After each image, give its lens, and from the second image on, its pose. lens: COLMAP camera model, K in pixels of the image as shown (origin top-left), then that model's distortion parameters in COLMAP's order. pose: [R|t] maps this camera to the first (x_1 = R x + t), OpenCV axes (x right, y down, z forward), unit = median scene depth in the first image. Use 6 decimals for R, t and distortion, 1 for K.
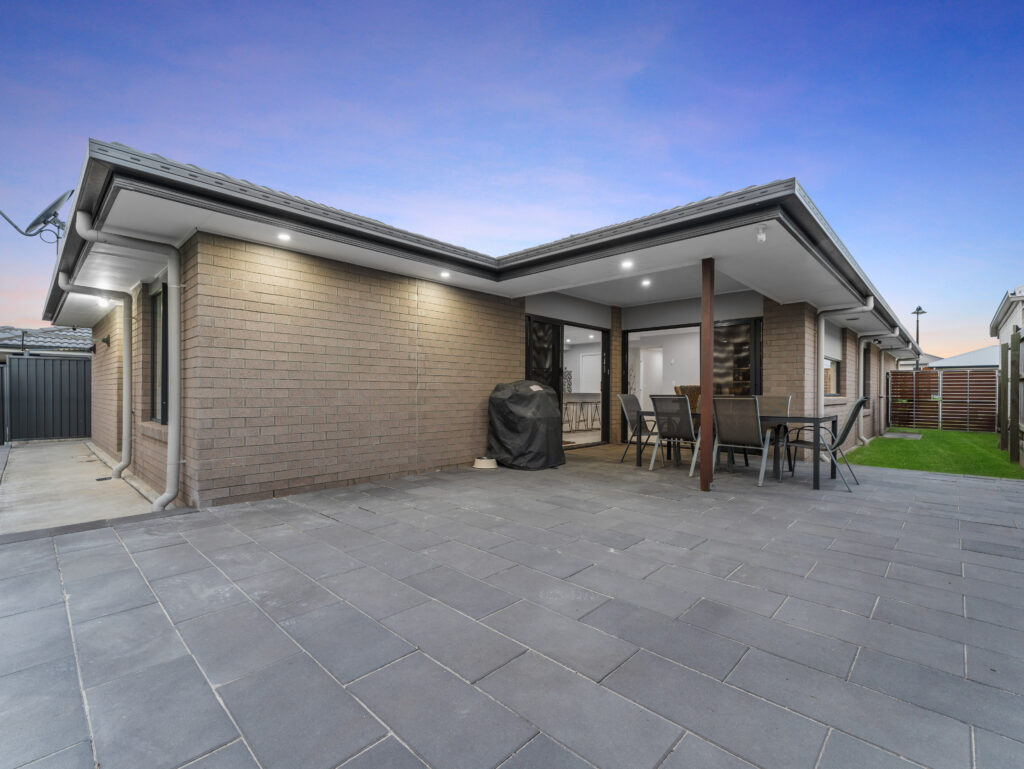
lens RADIAL K [[462.1, 0, 514.8], [0, 462.1, 390.1], [0, 0, 1]] dist [0.004084, -0.000989]
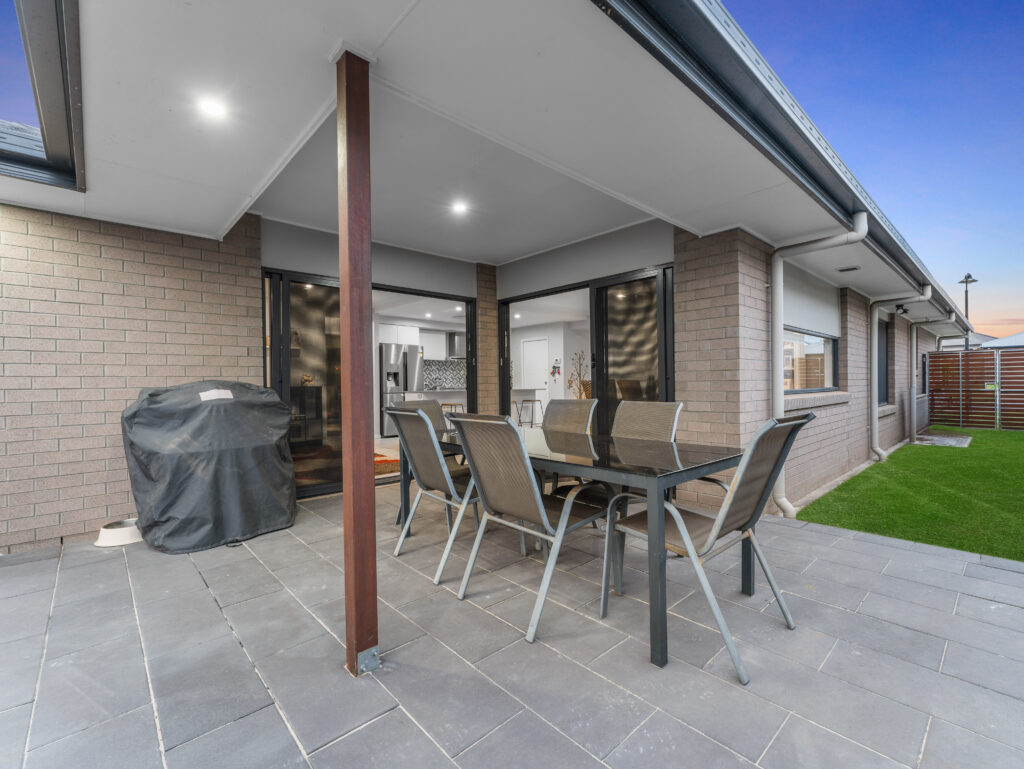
lens RADIAL K [[462.1, 0, 511.6], [0, 462.1, 384.8], [0, 0, 1]] dist [0.004084, -0.000989]
pose [[0.997758, -0.017986, -0.064457, 0.326228], [0.018447, 0.999808, 0.006563, -0.010027], [0.064327, -0.007737, 0.997899, 0.359639]]
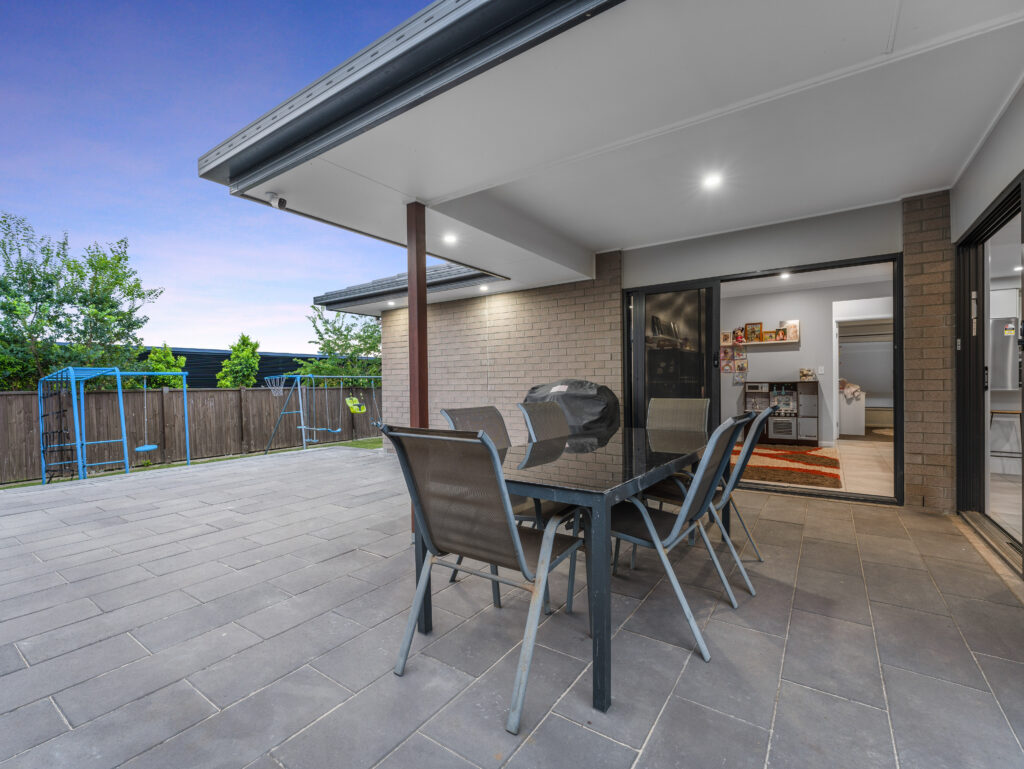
lens RADIAL K [[462.1, 0, 513.1], [0, 462.1, 385.8], [0, 0, 1]] dist [0.004084, -0.000989]
pose [[0.153014, -0.001698, -0.988223, 0.645845], [0.016480, 0.999864, 0.000833, -0.008890], [0.988087, -0.016413, 0.153021, 0.599729]]
